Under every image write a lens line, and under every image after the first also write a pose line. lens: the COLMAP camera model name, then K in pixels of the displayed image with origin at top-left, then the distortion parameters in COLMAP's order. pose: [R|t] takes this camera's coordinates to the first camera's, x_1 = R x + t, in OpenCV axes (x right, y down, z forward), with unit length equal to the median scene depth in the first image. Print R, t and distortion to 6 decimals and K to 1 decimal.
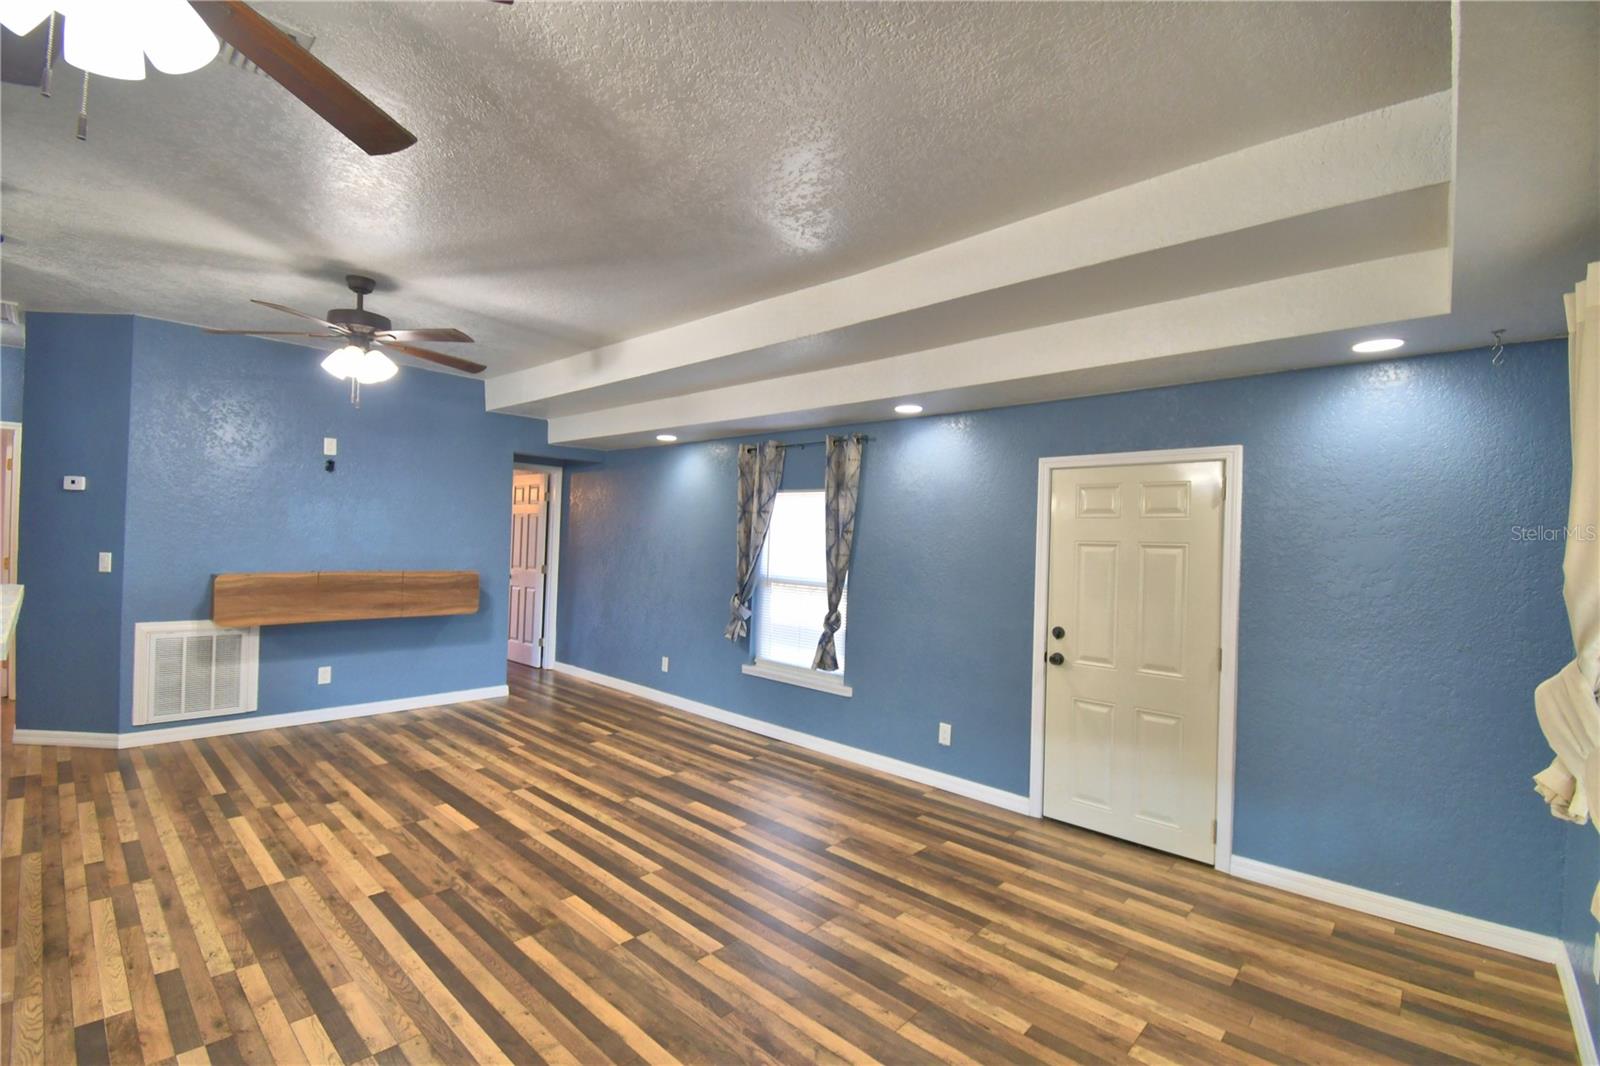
lens RADIAL K [[697.0, 0, 800.0], [0, 697.0, 533.0], [0, 0, 1]] dist [0.010408, -0.019096]
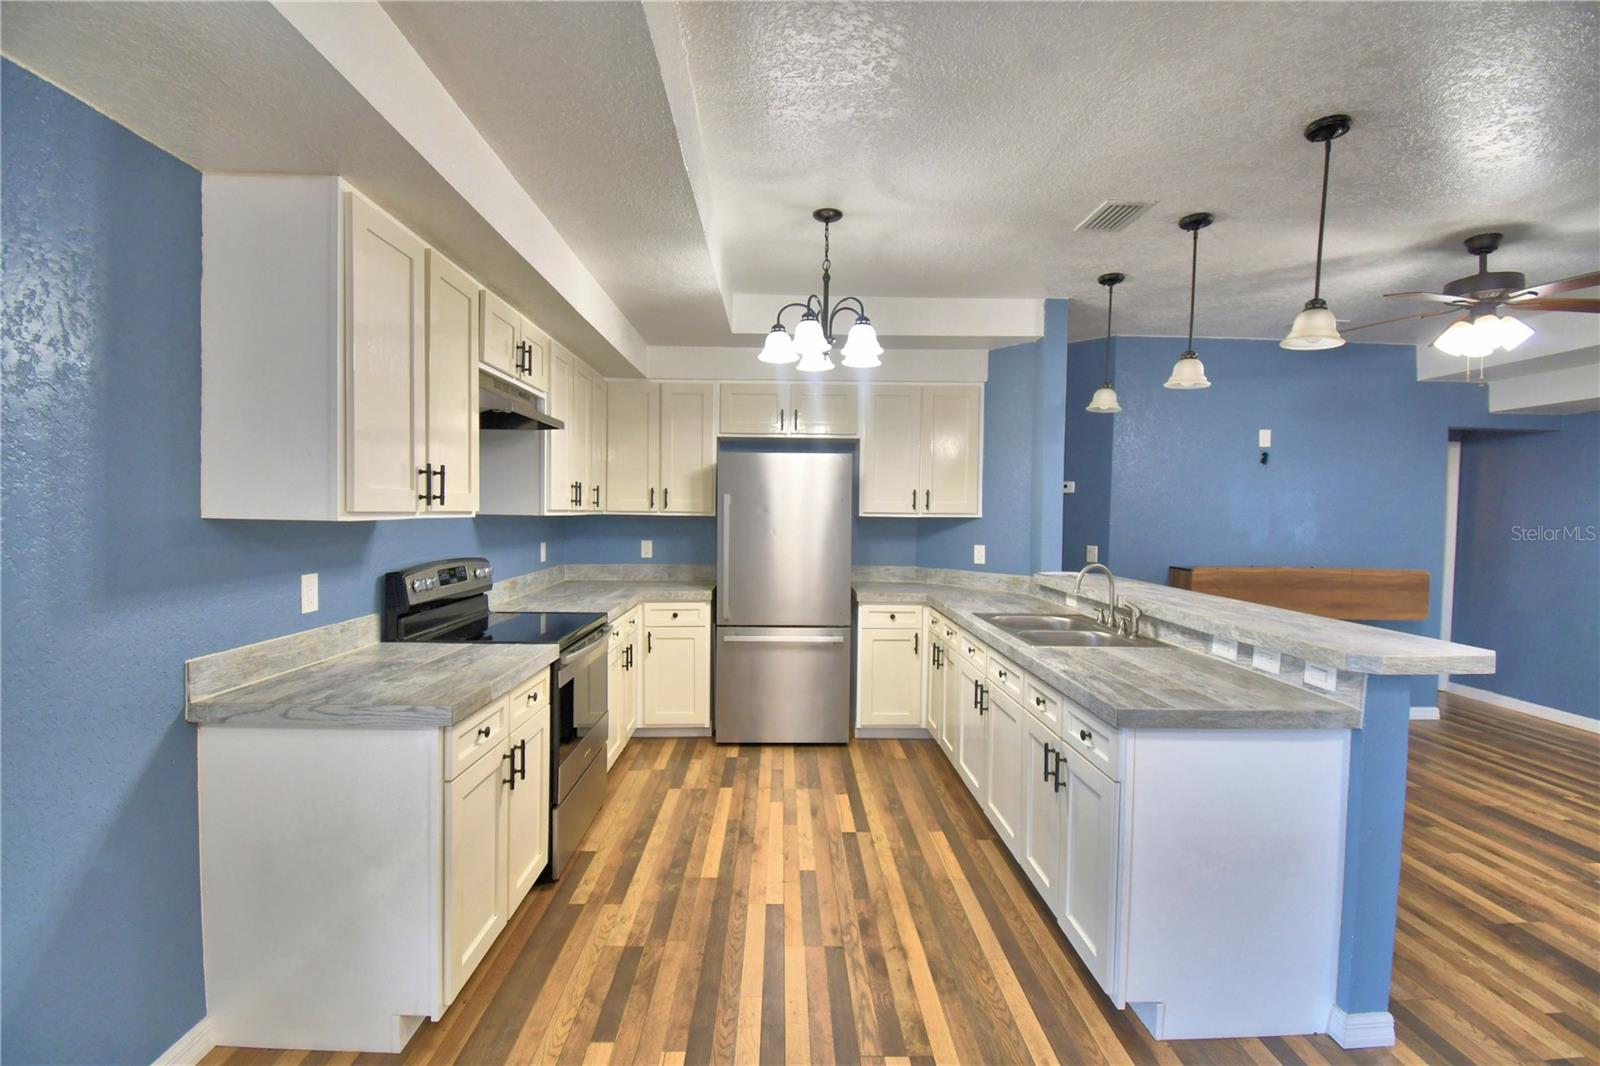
lens RADIAL K [[697.0, 0, 800.0], [0, 697.0, 533.0], [0, 0, 1]] dist [0.010408, -0.019096]
pose [[0.688277, 0.001586, -0.725446, -0.537040], [0.011476, 0.999849, 0.013074, -0.015561], [0.725357, -0.017324, 0.688154, -0.190634]]
